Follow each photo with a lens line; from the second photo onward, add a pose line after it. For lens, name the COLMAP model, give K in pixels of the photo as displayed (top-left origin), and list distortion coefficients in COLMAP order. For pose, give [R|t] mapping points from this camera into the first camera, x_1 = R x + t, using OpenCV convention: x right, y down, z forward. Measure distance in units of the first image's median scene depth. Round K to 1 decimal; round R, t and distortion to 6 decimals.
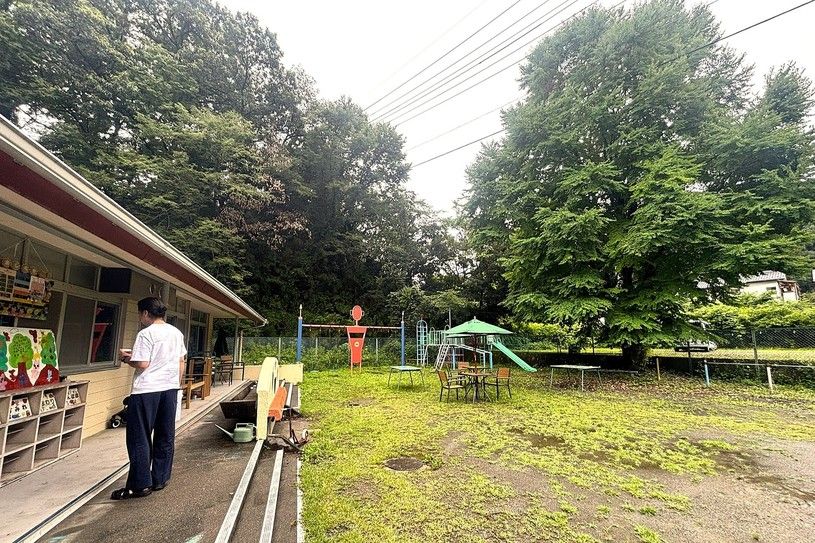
lens RADIAL K [[328.1, 0, 406.1], [0, 328.1, 297.4], [0, 0, 1]] dist [-0.001670, -0.000325]
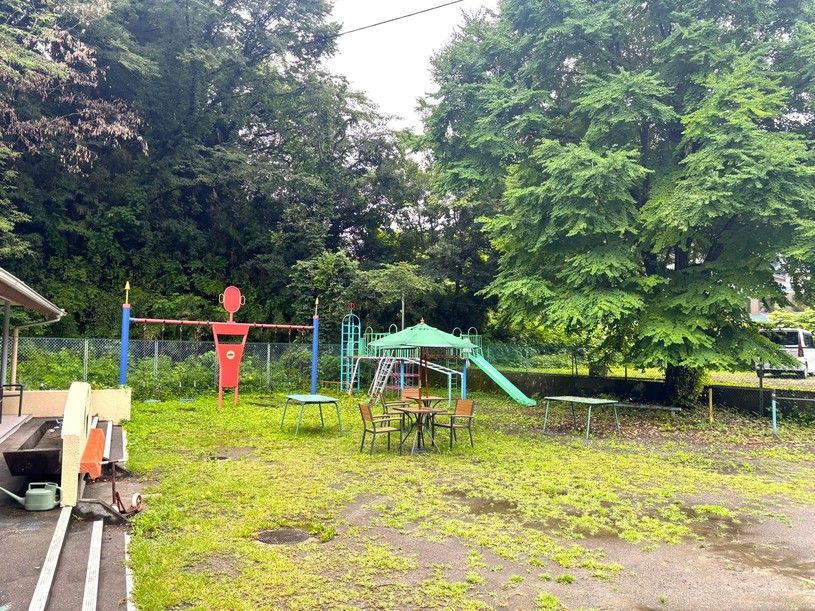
lens RADIAL K [[616.3, 0, 407.5], [0, 616.3, 305.5], [0, 0, 1]] dist [0.051430, -0.062885]
pose [[0.992584, 0.030687, 0.117621, 0.035705], [-0.038866, 0.996936, 0.067881, -0.037873], [-0.115178, -0.071949, 0.990736, -0.132041]]
